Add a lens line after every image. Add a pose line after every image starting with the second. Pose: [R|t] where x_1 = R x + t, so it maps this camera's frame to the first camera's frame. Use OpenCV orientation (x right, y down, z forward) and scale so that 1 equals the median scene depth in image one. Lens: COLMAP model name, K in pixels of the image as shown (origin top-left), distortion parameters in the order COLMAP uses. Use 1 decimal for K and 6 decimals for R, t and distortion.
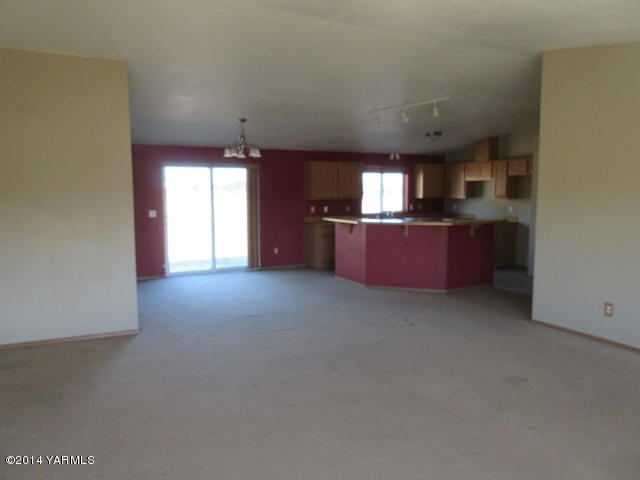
lens RADIAL K [[480.8, 0, 320.0], [0, 480.8, 240.0], [0, 0, 1]] dist [0.002136, 0.003517]
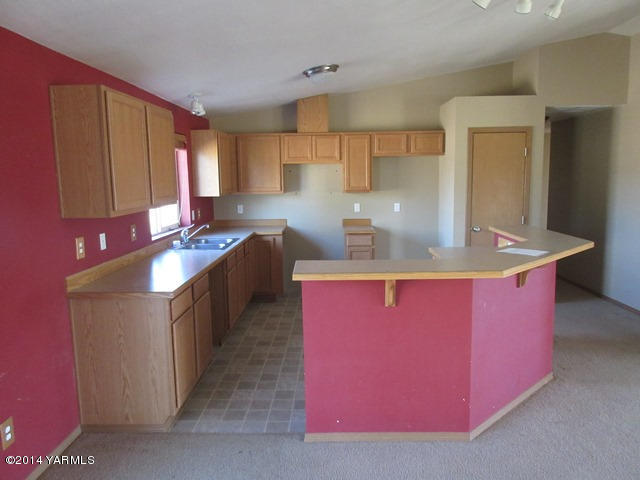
lens RADIAL K [[480.8, 0, 320.0], [0, 480.8, 240.0], [0, 0, 1]] dist [0.002136, 0.003517]
pose [[0.480408, -0.121794, 0.868547, -0.214239], [0.105974, 0.991116, 0.080366, -0.077956], [-0.870619, 0.053435, 0.489047, 0.716552]]
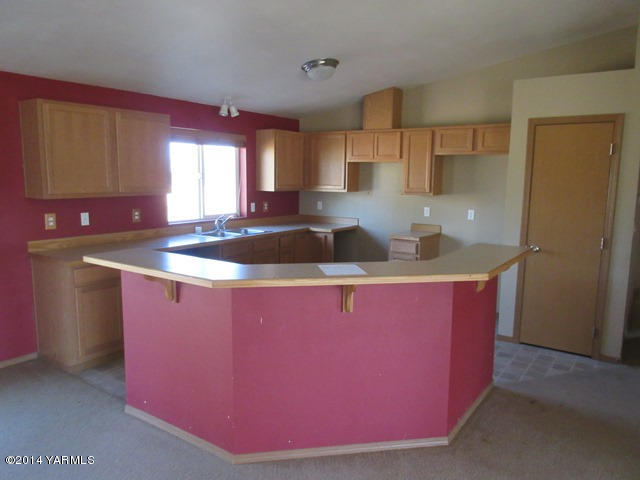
lens RADIAL K [[480.8, 0, 320.0], [0, 480.8, 240.0], [0, 0, 1]] dist [0.002136, 0.003517]
pose [[0.886425, -0.047906, 0.460387, -0.000762], [0.032519, 0.998617, 0.041300, -0.057448], [-0.461729, -0.021638, 0.886757, 0.524612]]
